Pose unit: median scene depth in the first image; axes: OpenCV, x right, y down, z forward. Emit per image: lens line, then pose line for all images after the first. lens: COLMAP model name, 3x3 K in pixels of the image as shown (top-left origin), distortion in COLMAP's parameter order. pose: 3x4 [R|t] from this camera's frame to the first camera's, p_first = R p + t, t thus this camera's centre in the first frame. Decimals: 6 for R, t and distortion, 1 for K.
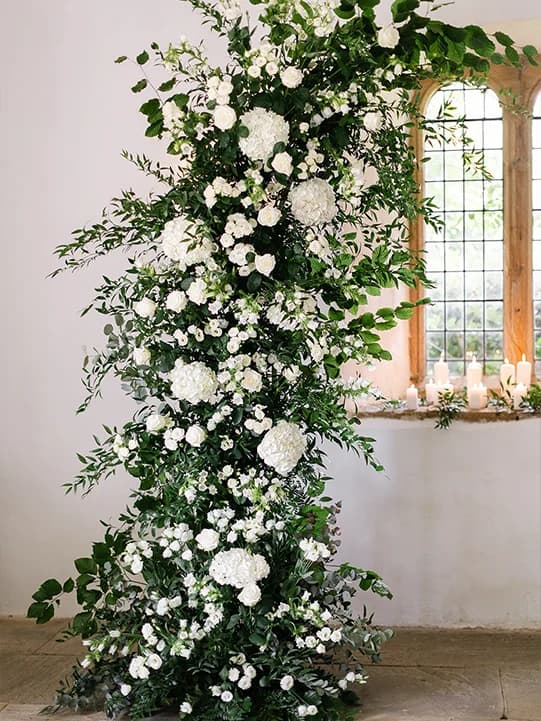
lens RADIAL K [[1278.2, 0, 270.5], [0, 1278.2, 360.5], [0, 0, 1]] dist [-0.028692, 0.149177]
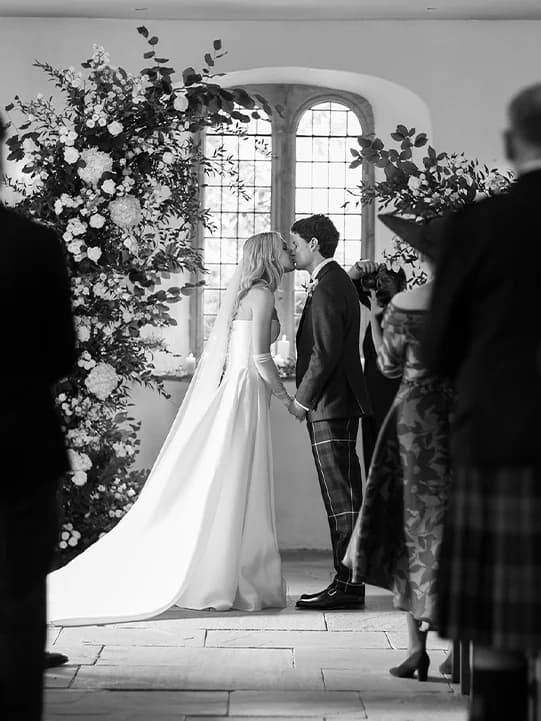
lens RADIAL K [[1278.2, 0, 270.5], [0, 1278.2, 360.5], [0, 0, 1]] dist [-0.028692, 0.149177]
pose [[0.984764, 0.019601, 0.172790, -0.051635], [-0.020956, 0.999762, 0.006017, 0.031461], [-0.172631, -0.009546, 0.984940, -0.446014]]
